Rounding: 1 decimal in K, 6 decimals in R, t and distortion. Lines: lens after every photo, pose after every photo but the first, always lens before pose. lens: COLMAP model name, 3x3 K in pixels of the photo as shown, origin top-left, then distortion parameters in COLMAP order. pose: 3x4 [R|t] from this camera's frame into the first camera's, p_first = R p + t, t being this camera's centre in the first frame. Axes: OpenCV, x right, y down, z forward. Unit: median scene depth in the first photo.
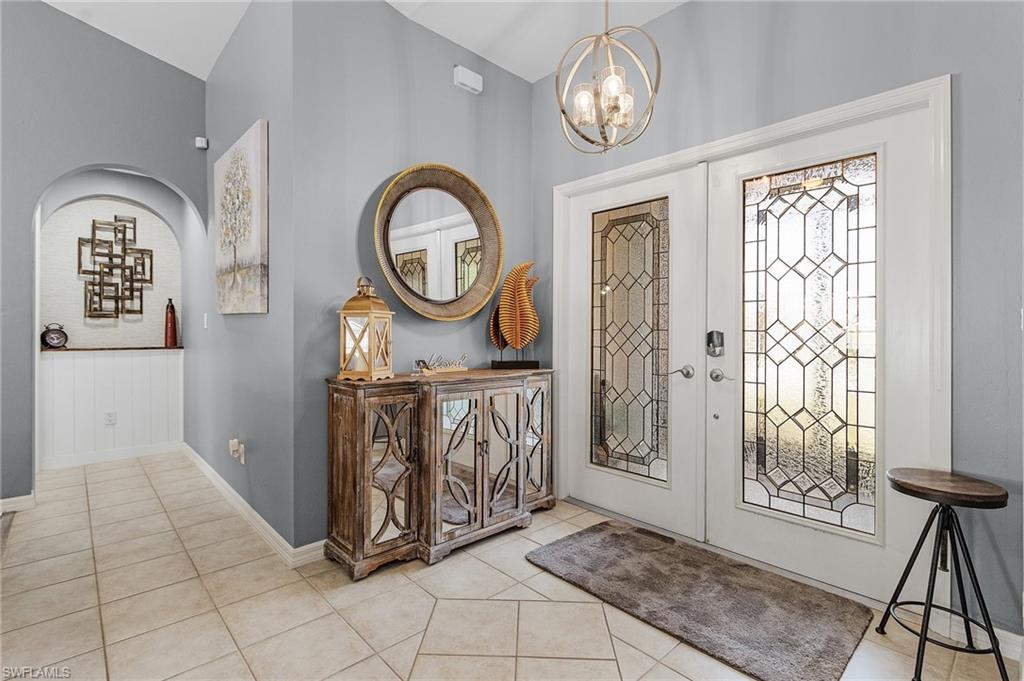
lens RADIAL K [[479.2, 0, 503.9], [0, 479.2, 331.6], [0, 0, 1]] dist [-0.001427, 0.002378]
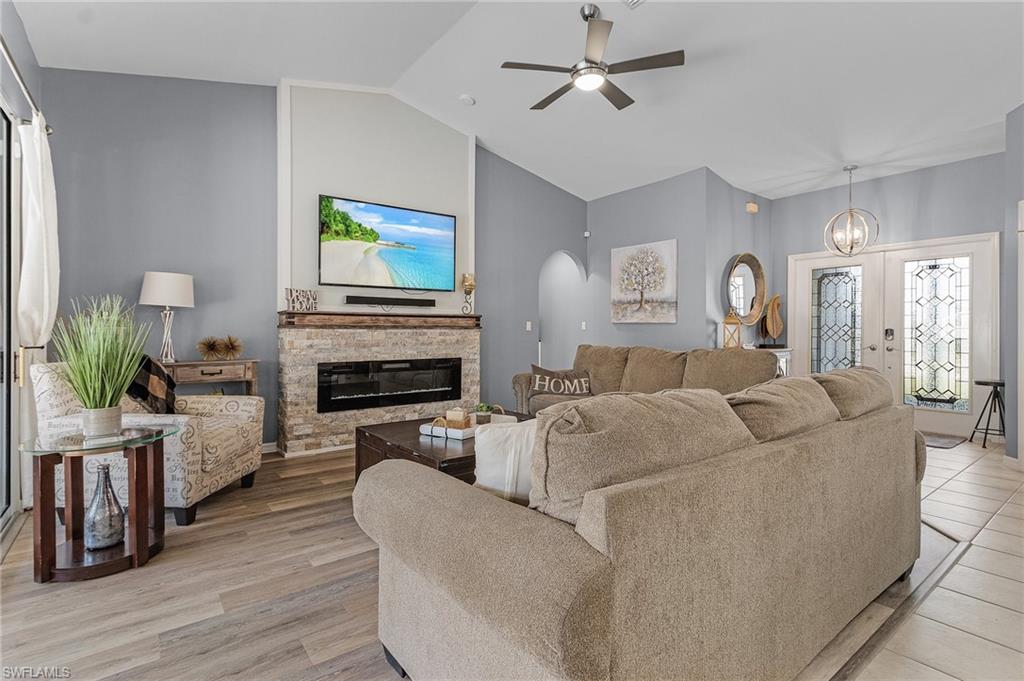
lens RADIAL K [[479.2, 0, 506.4], [0, 479.2, 336.5], [0, 0, 1]] dist [-0.001427, 0.002378]
pose [[0.990718, -0.007643, -0.135720, -0.873158], [0.008874, 0.999925, 0.008469, 0.000600], [0.135645, -0.009595, 0.990711, -1.234995]]
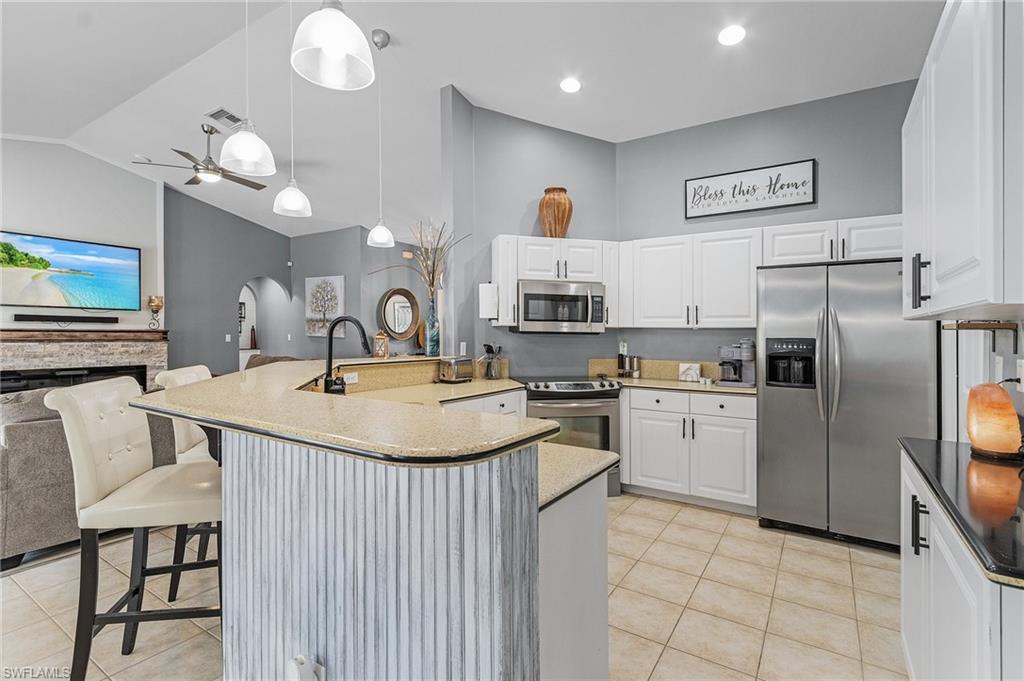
lens RADIAL K [[479.2, 0, 515.4], [0, 479.2, 351.7], [0, 0, 1]] dist [-0.001427, 0.002378]
pose [[0.973878, -0.008436, 0.226914, -0.103809], [0.001045, 0.999466, 0.032668, -0.039538], [-0.227068, -0.031578, 0.973367, -2.033843]]
